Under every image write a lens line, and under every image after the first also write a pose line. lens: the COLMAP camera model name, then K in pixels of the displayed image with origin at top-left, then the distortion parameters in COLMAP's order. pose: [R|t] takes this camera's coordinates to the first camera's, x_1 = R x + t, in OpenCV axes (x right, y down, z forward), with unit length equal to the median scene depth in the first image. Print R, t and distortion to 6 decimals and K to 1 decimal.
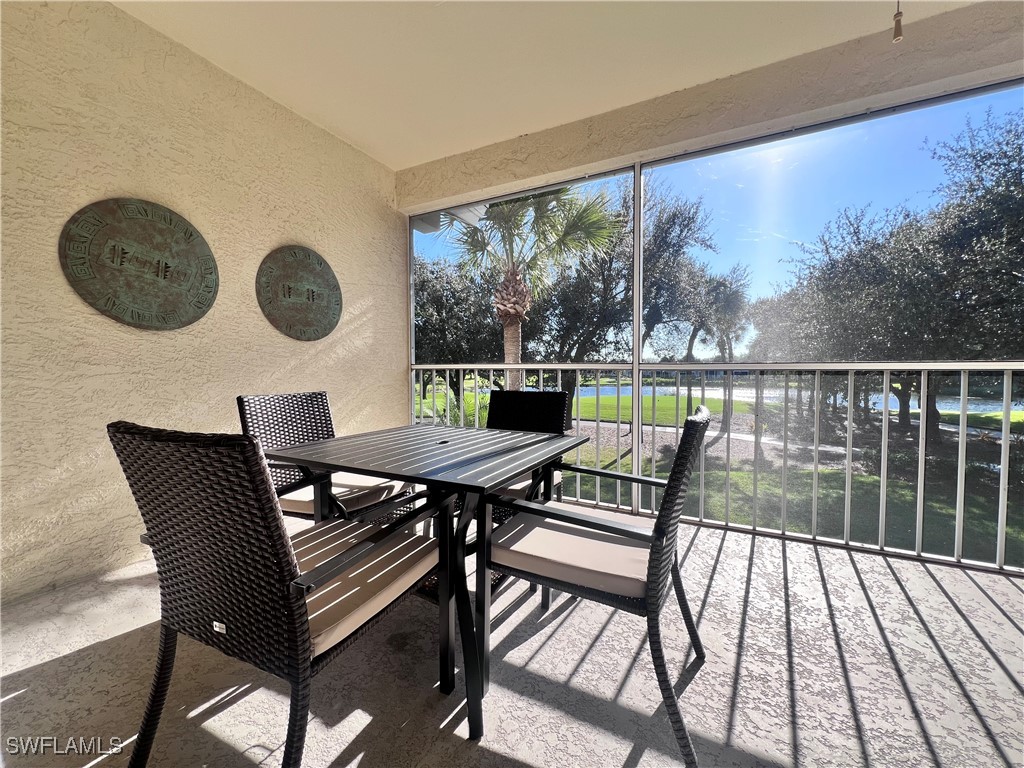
lens RADIAL K [[412.6, 0, 512.0], [0, 412.6, 384.0], [0, 0, 1]] dist [-0.000938, -0.000121]
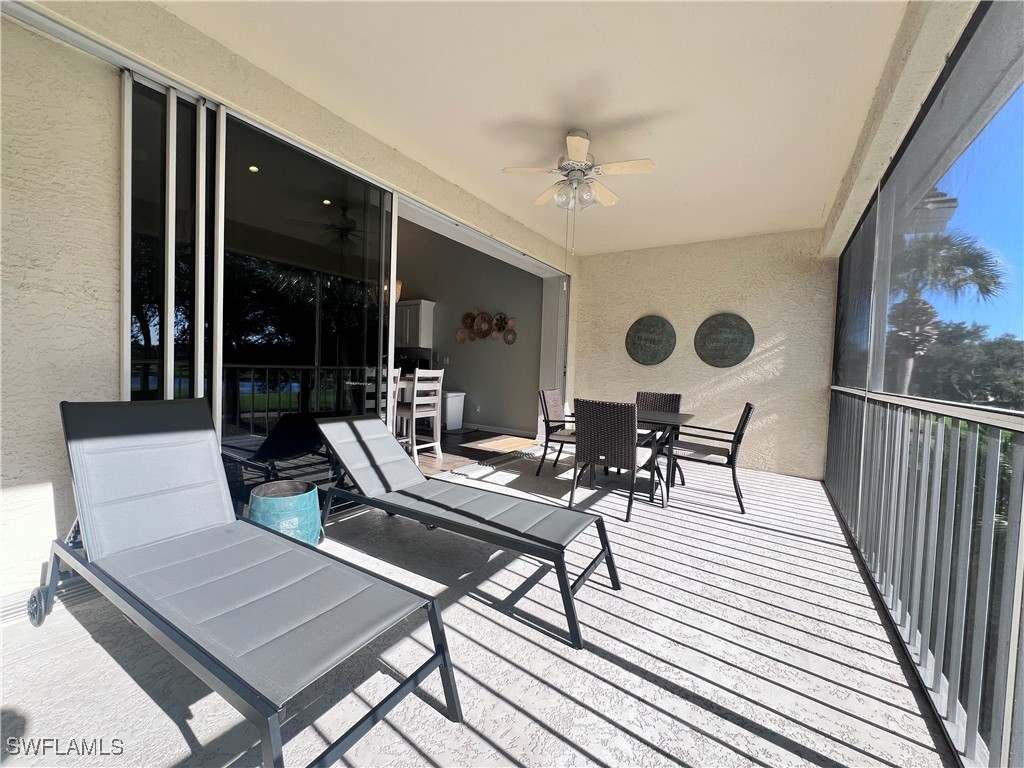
lens RADIAL K [[412.6, 0, 512.0], [0, 412.6, 384.0], [0, 0, 1]] dist [-0.000938, -0.000121]
pose [[-0.066341, 0.038707, -0.997046, 1.156849], [-0.069863, 0.996615, 0.043338, -0.044799], [0.995348, 0.072531, -0.063412, 0.221407]]
